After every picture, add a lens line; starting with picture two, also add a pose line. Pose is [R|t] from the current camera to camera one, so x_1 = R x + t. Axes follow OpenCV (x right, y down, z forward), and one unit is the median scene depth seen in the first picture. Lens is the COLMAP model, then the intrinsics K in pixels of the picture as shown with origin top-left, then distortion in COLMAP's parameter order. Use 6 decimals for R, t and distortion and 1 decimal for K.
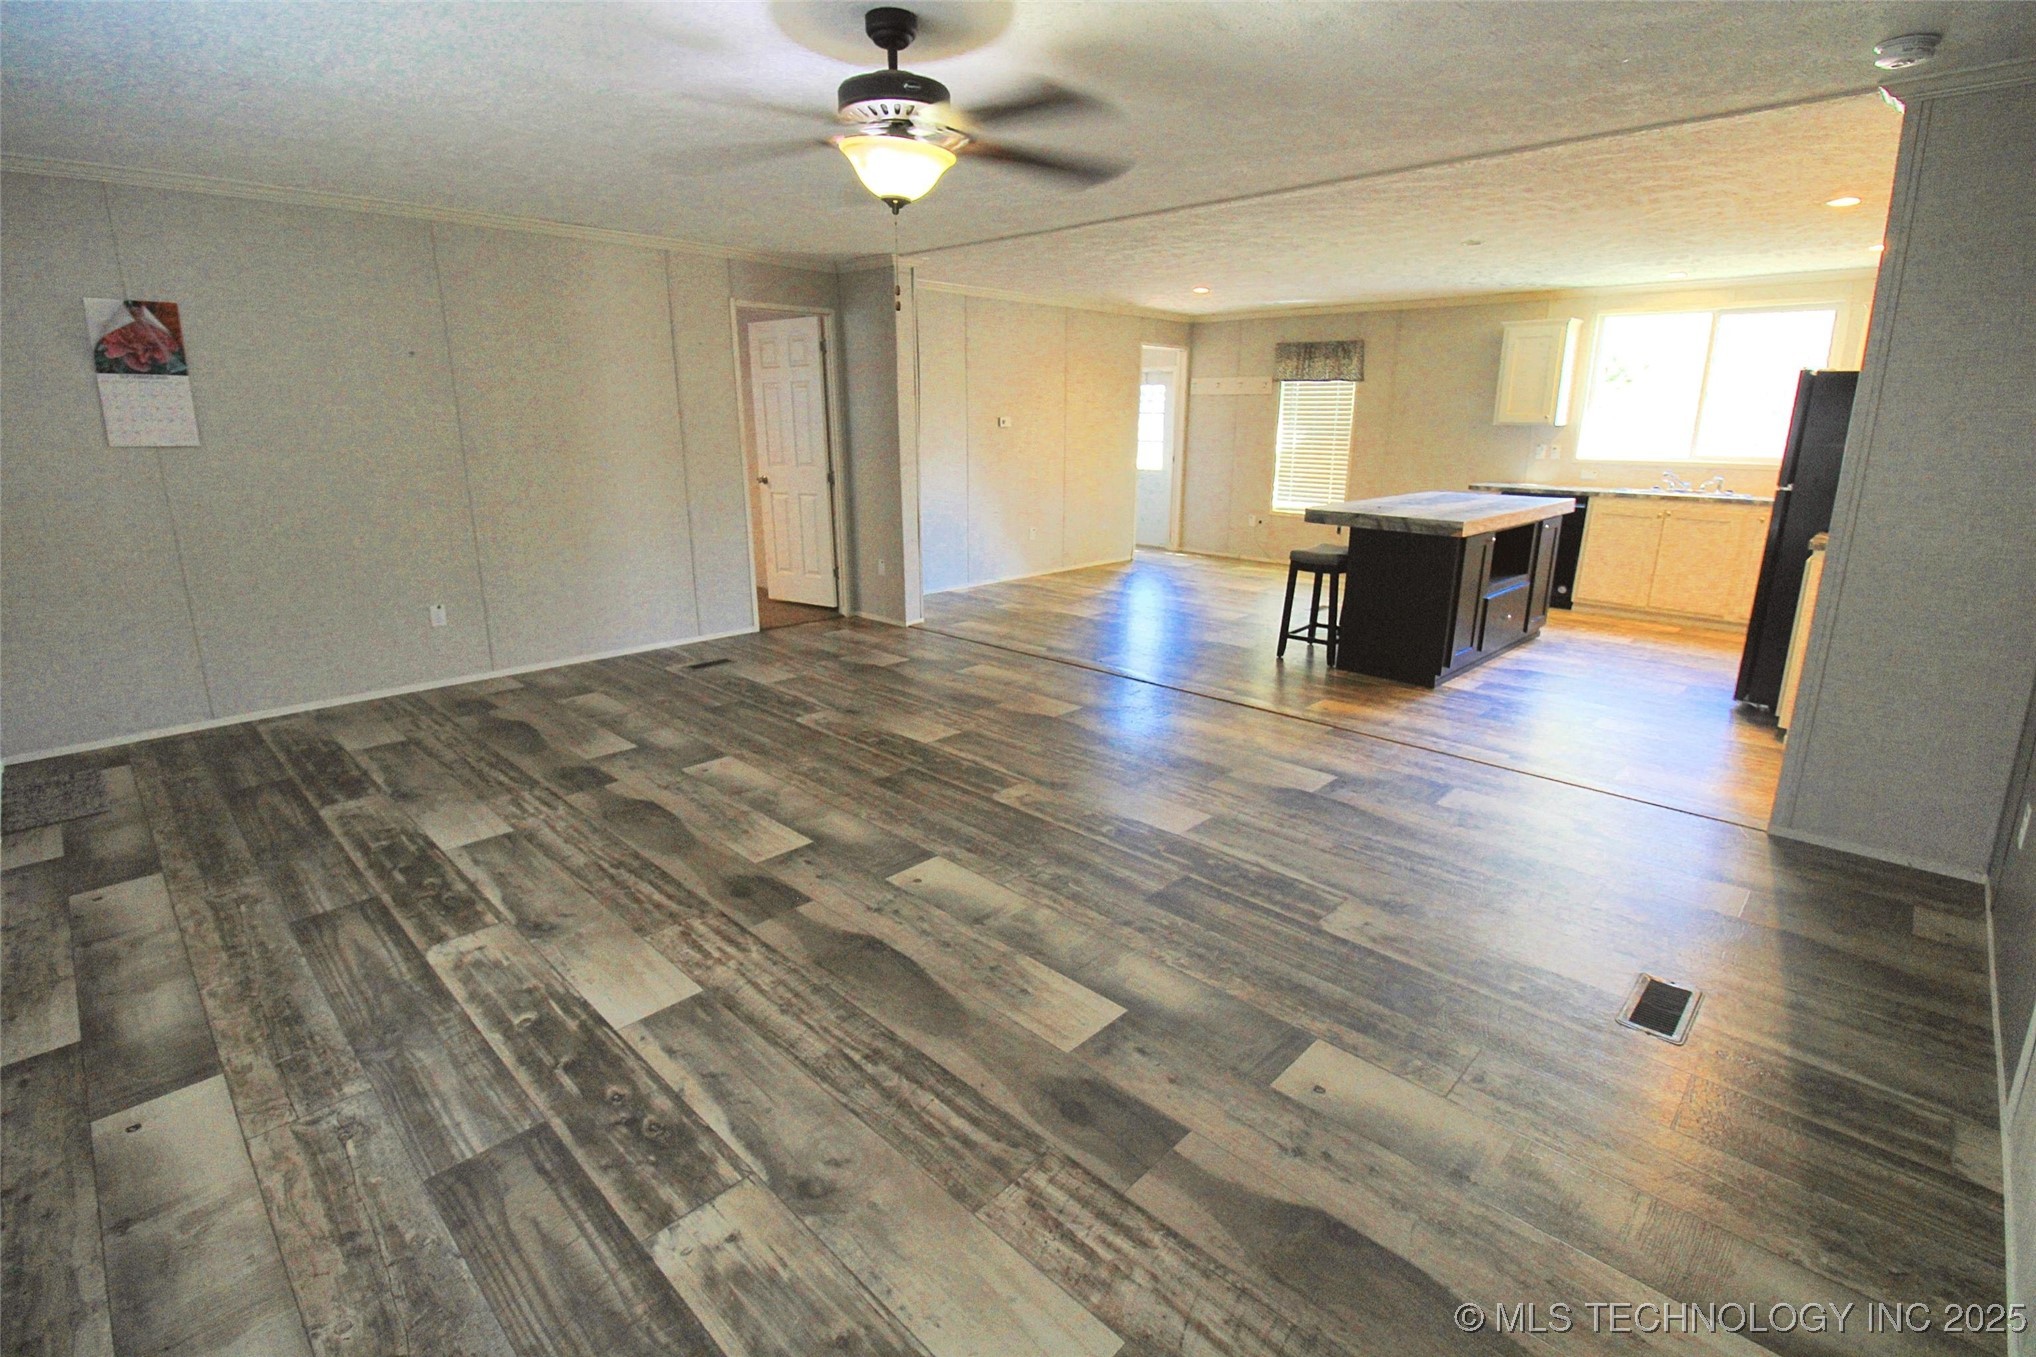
lens RADIAL K [[948.8, 0, 1054.5], [0, 948.8, 654.9], [0, 0, 1]] dist [0.000753, -0.013317]
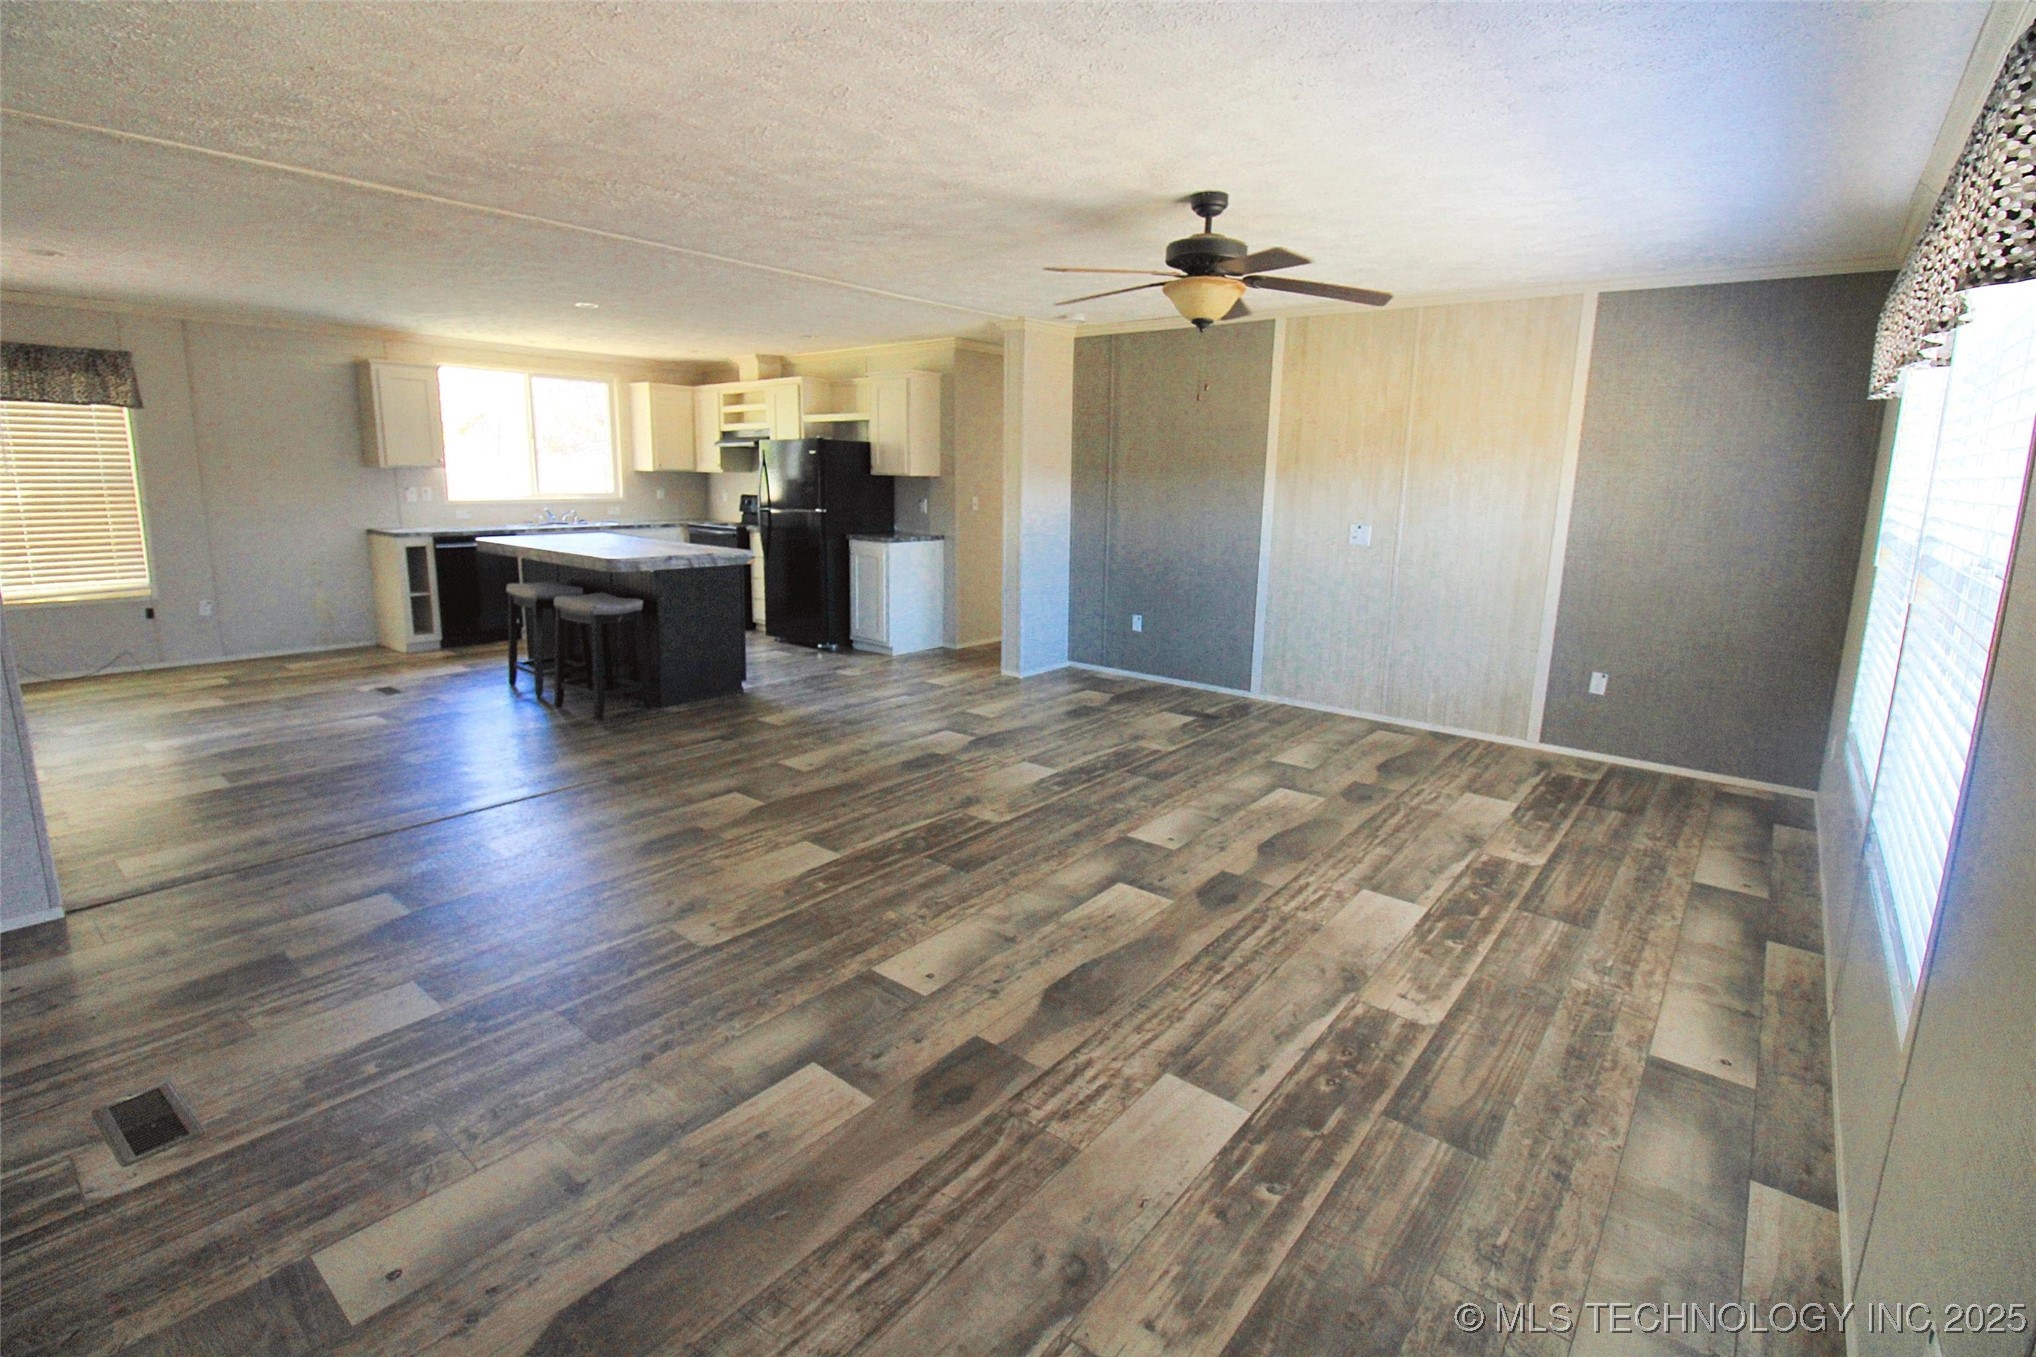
lens RADIAL K [[933.8, 0, 994.5], [0, 933.8, 682.7], [0, 0, 1]] dist [0.002239, -0.012767]
pose [[-0.055927, -0.229950, 0.971594, -1.435257], [0.226421, 0.944844, 0.236652, -0.343911], [-0.972423, 0.233225, -0.000777, 1.300543]]
